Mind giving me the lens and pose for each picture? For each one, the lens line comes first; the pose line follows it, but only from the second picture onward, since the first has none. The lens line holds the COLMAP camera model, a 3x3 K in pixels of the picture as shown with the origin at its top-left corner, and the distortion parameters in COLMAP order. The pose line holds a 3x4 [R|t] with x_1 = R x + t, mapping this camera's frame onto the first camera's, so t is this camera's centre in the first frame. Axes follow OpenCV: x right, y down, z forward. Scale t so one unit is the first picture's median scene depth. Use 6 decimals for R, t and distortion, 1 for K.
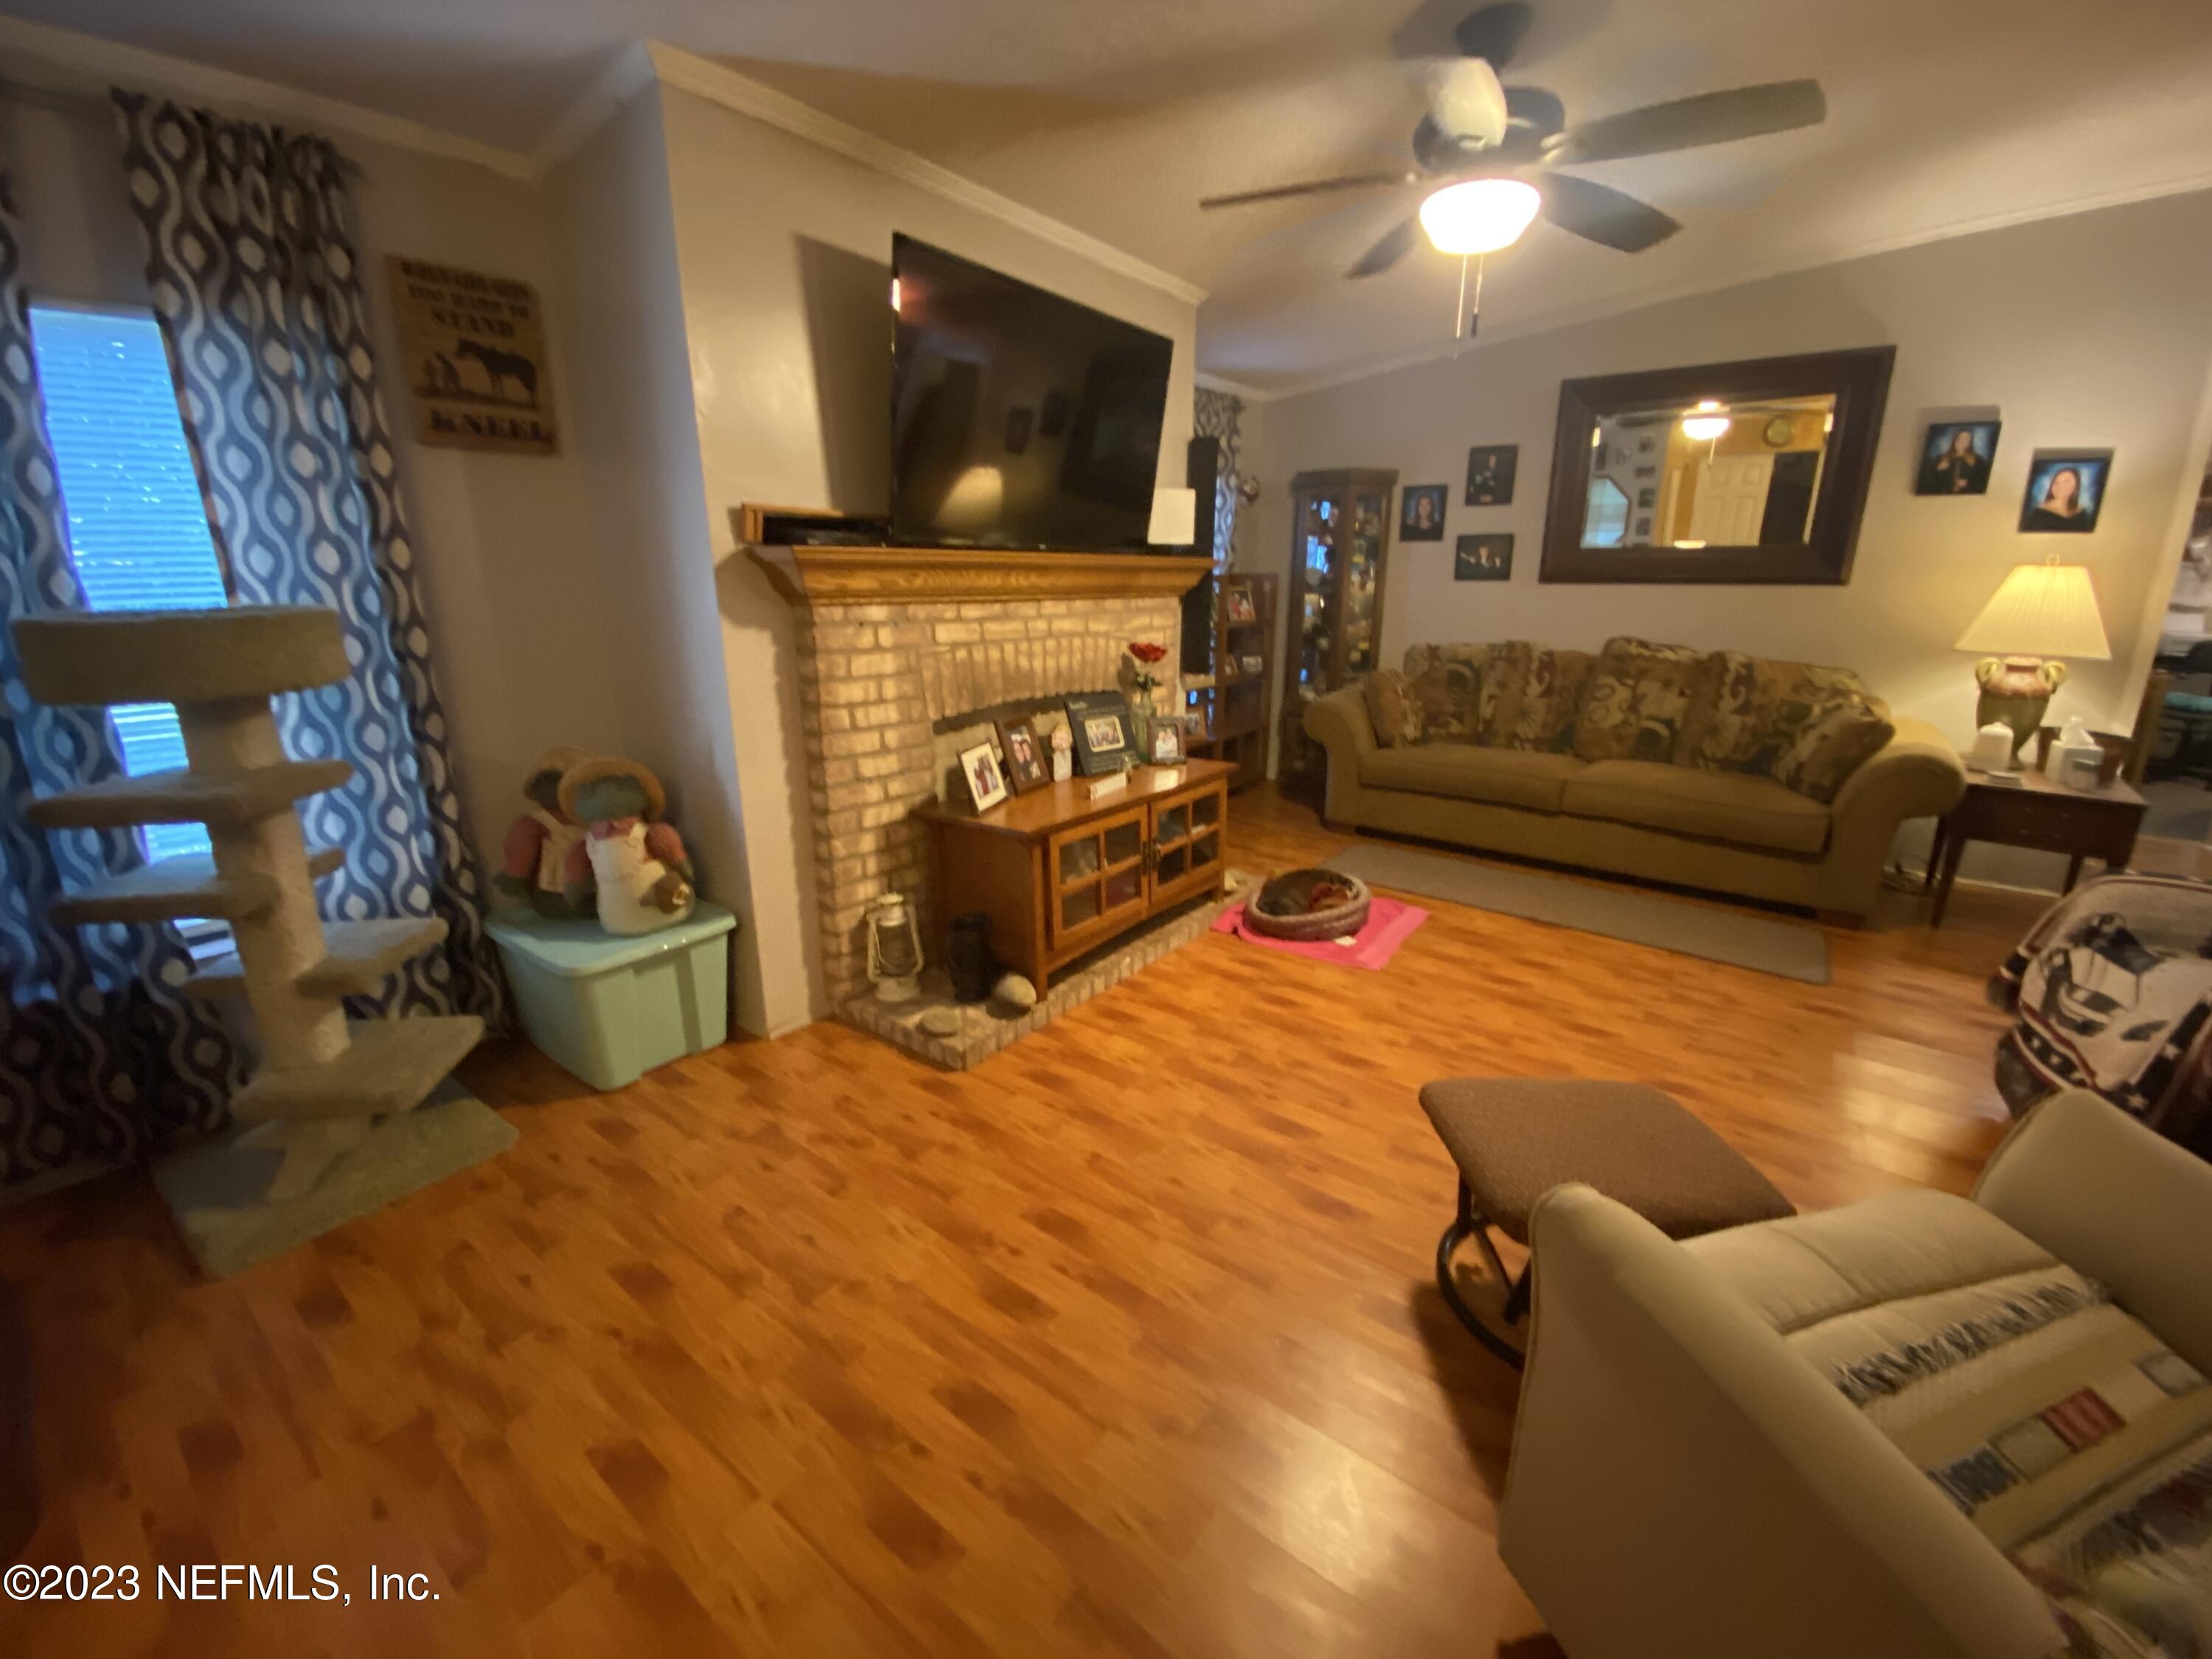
lens RADIAL K [[892.9, 0, 1099.5], [0, 892.9, 825.1], [0, 0, 1]] dist [-0.017009, -0.000967]
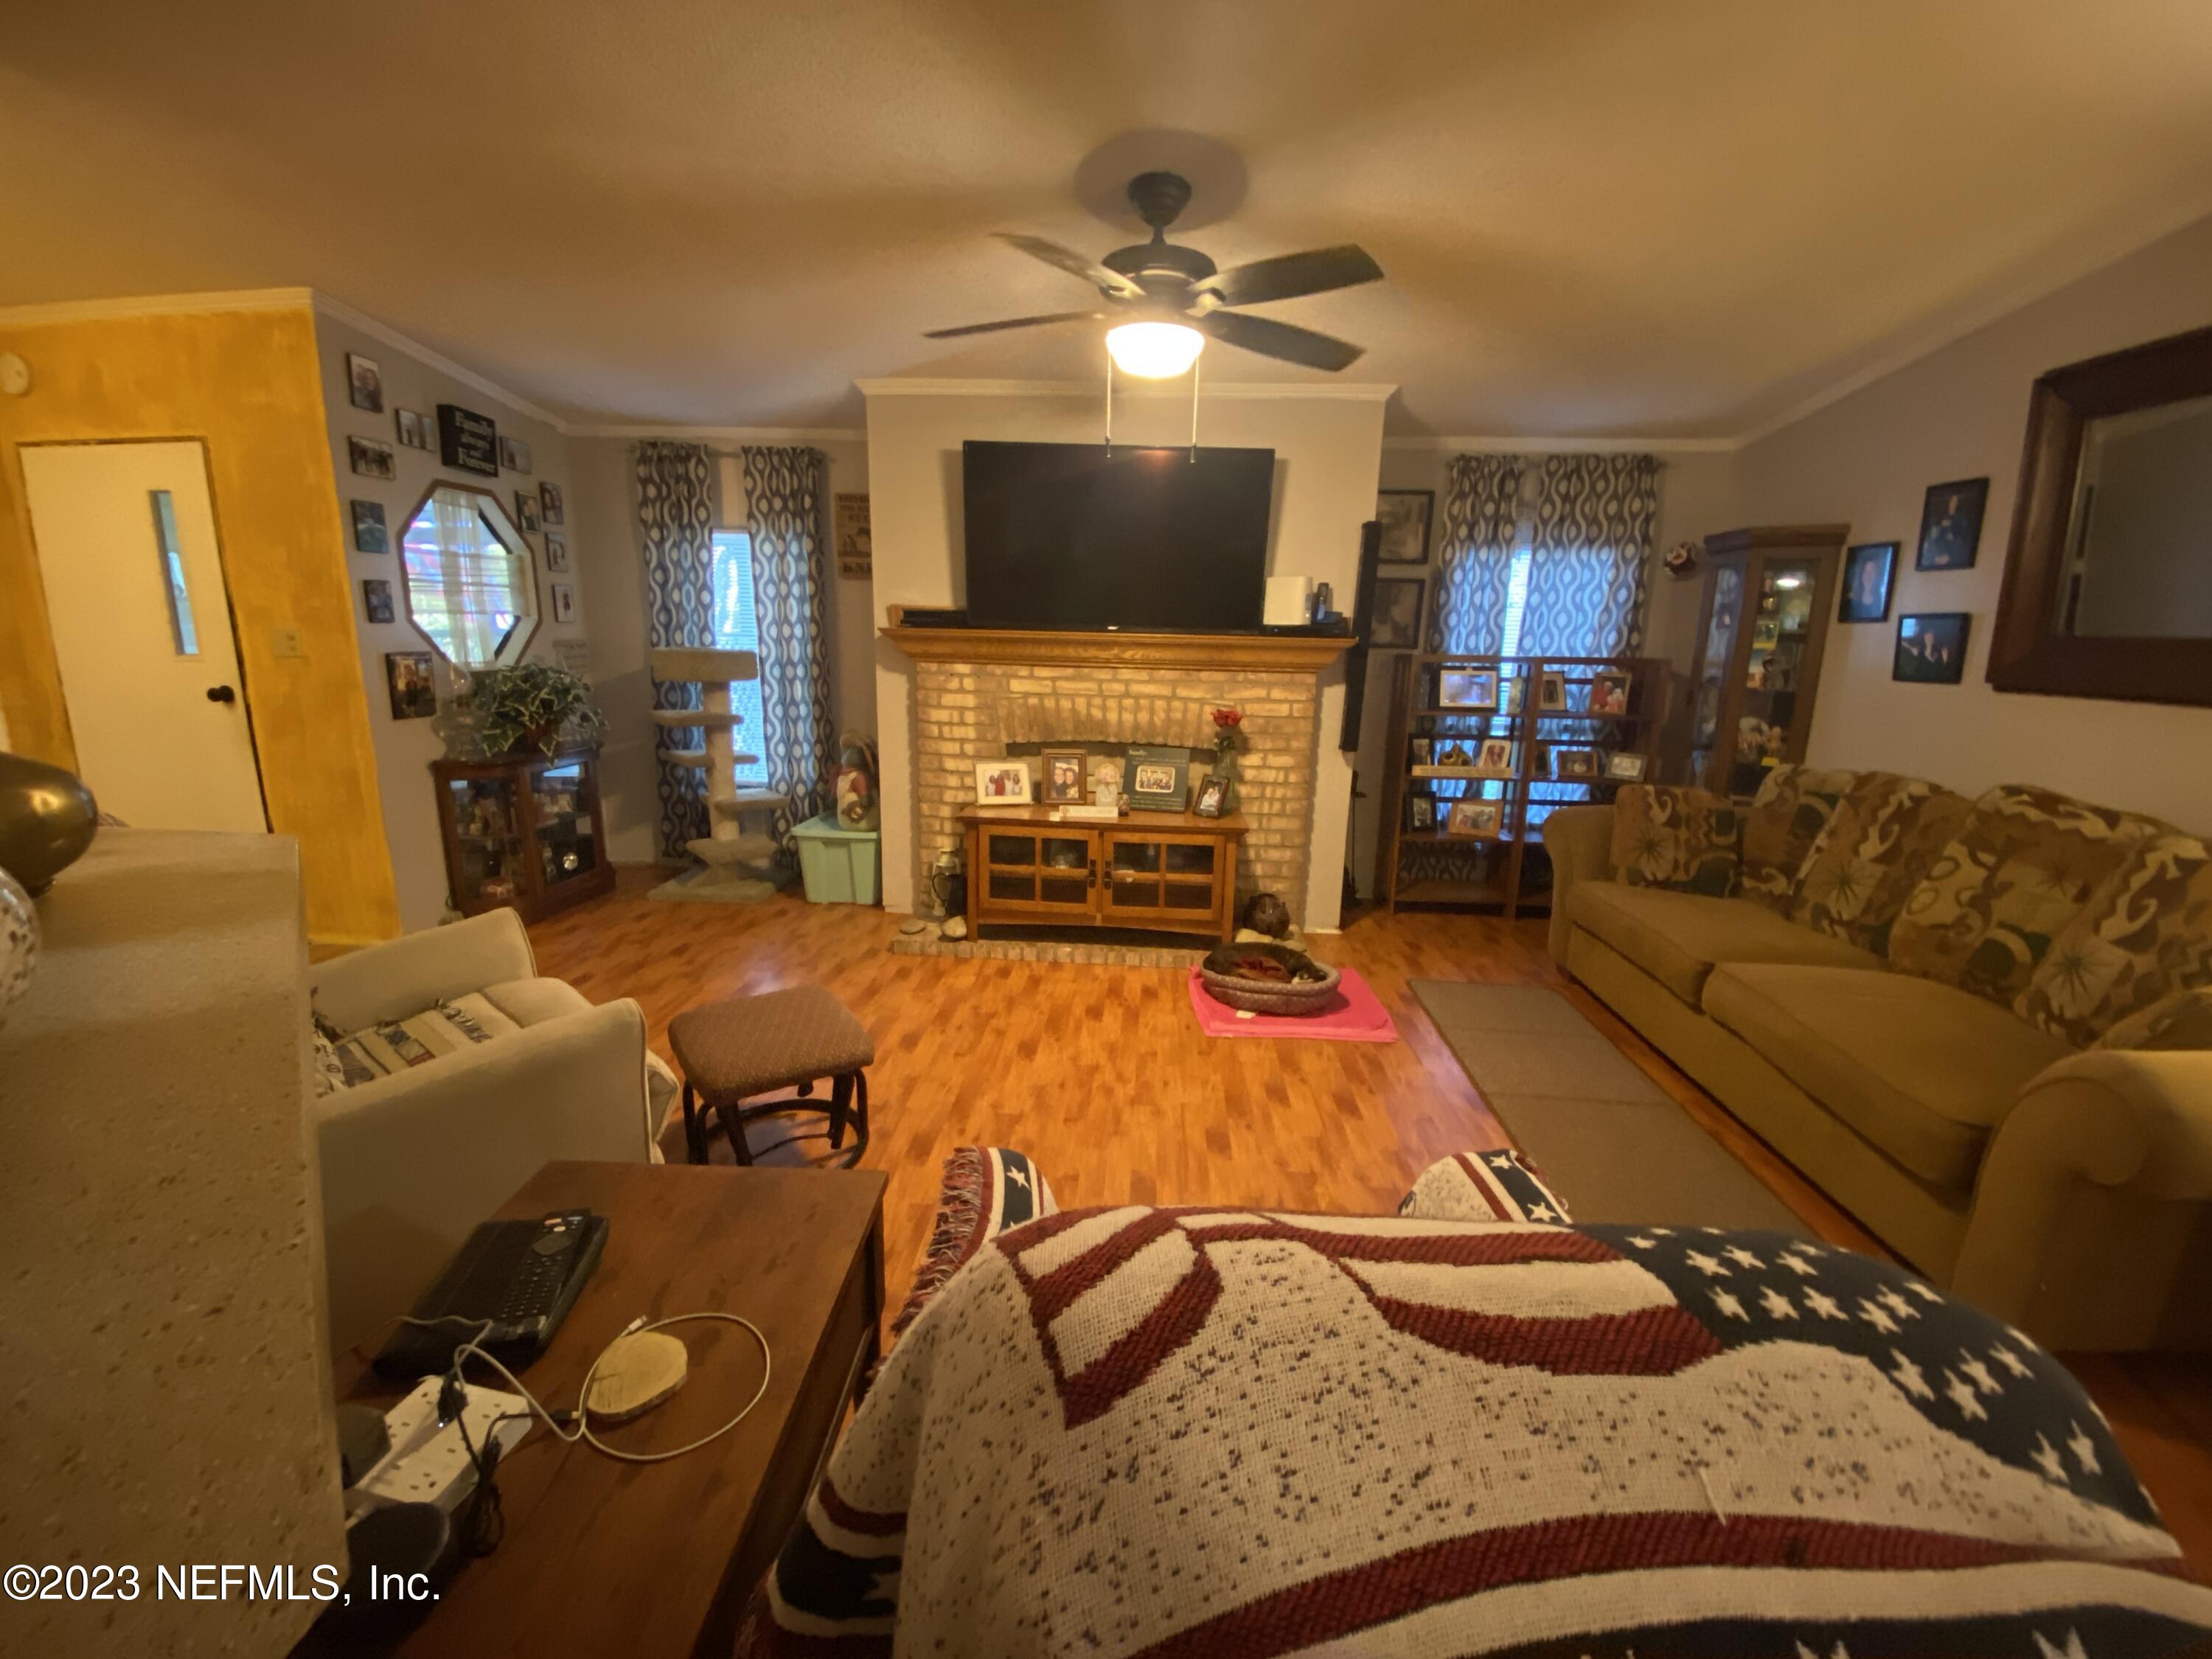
lens RADIAL K [[892.9, 0, 1089.8], [0, 892.9, 812.7], [0, 0, 1]] dist [-0.017009, -0.000967]
pose [[0.553284, 0.176637, -0.814049, 1.025258], [-0.248077, 0.967855, 0.041401, -0.093615], [0.795195, 0.179040, 0.579318, 0.256685]]
